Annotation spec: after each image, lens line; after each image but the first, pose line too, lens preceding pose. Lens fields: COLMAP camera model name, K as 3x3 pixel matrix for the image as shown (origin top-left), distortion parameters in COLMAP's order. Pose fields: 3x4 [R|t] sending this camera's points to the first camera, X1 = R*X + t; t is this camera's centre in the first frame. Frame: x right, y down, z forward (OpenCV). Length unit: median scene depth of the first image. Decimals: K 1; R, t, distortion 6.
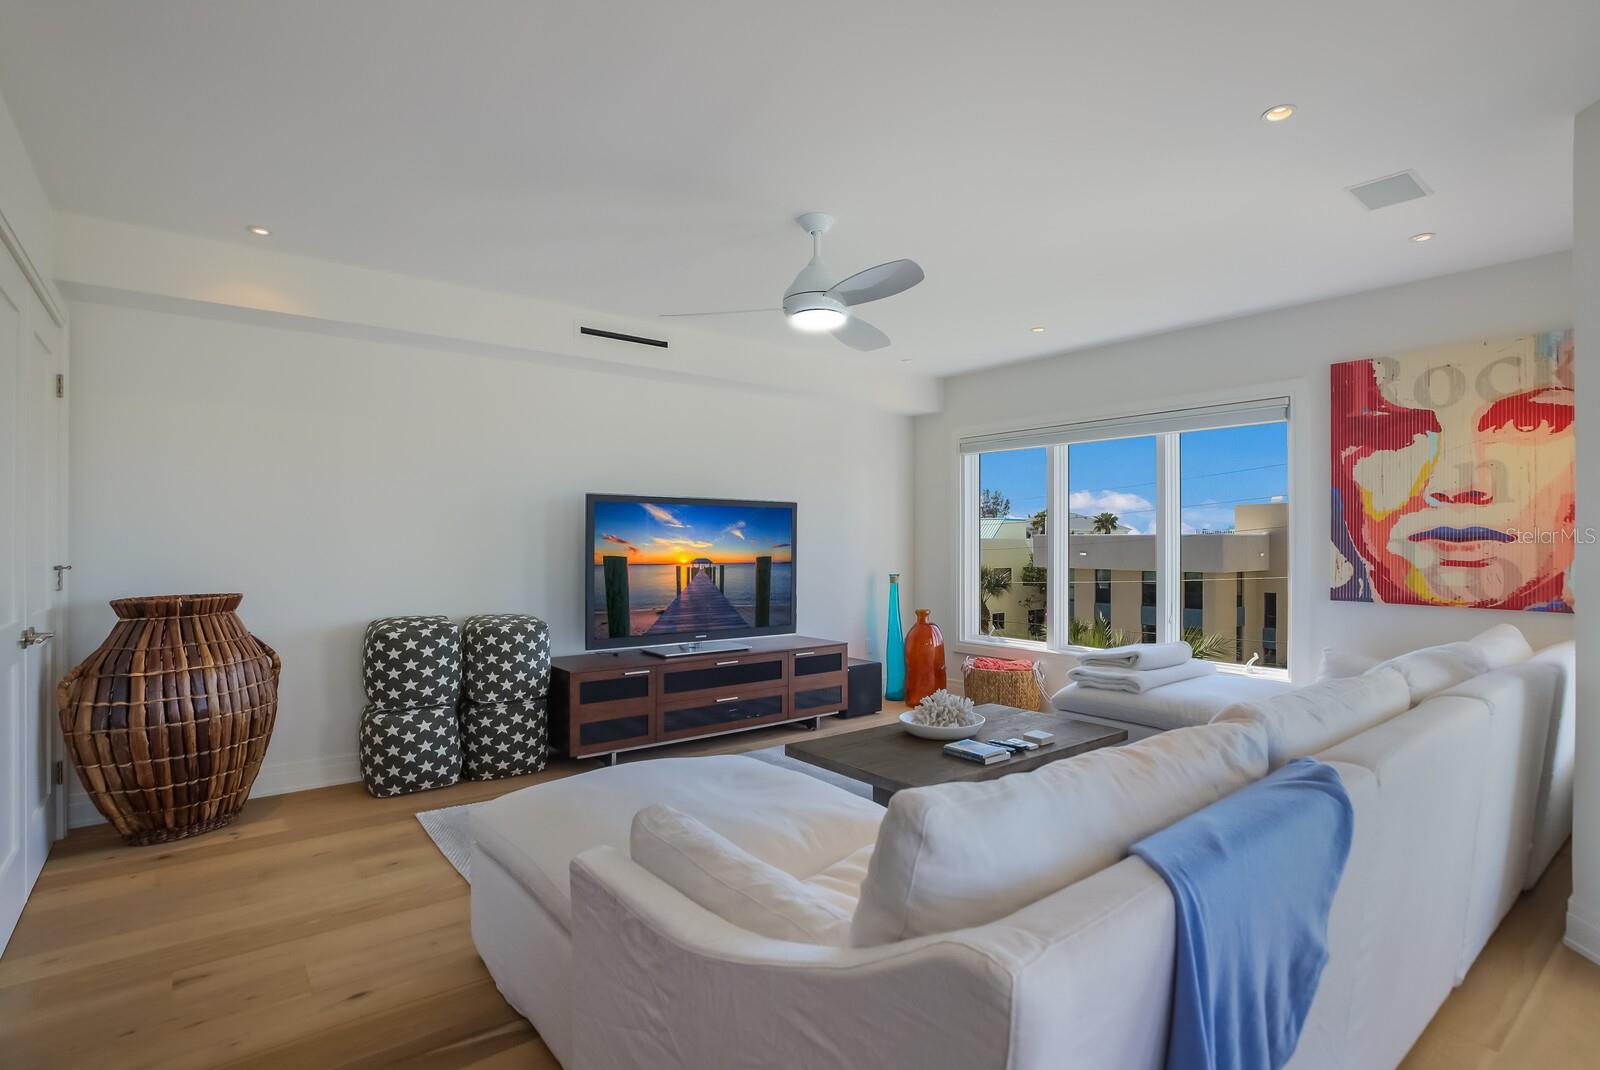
lens RADIAL K [[782.7, 0, 806.6], [0, 782.7, 539.4], [0, 0, 1]] dist [-0.003358, -0.000011]
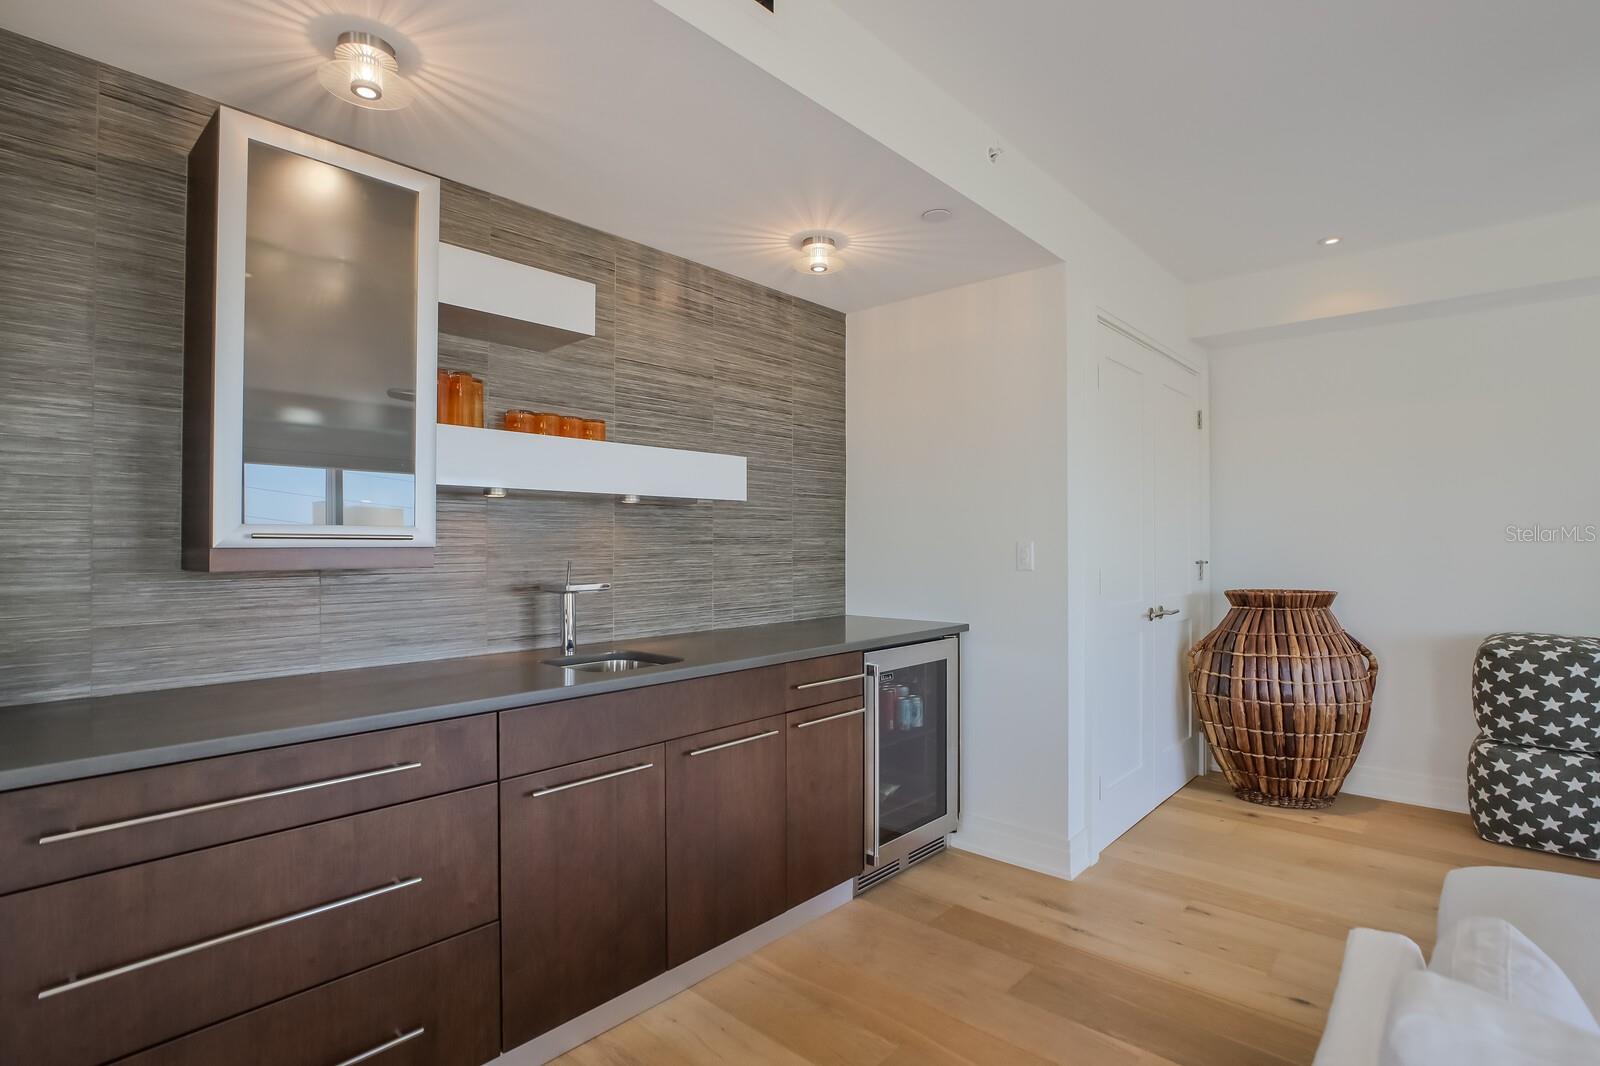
lens RADIAL K [[782.7, 0, 806.6], [0, 782.7, 537.4], [0, 0, 1]] dist [-0.003358, -0.000011]
pose [[0.196770, -0.005682, -0.980433, 0.168407], [0.005691, 0.999973, -0.004653, -0.002091], [0.980433, -0.004664, 0.196797, 0.116791]]
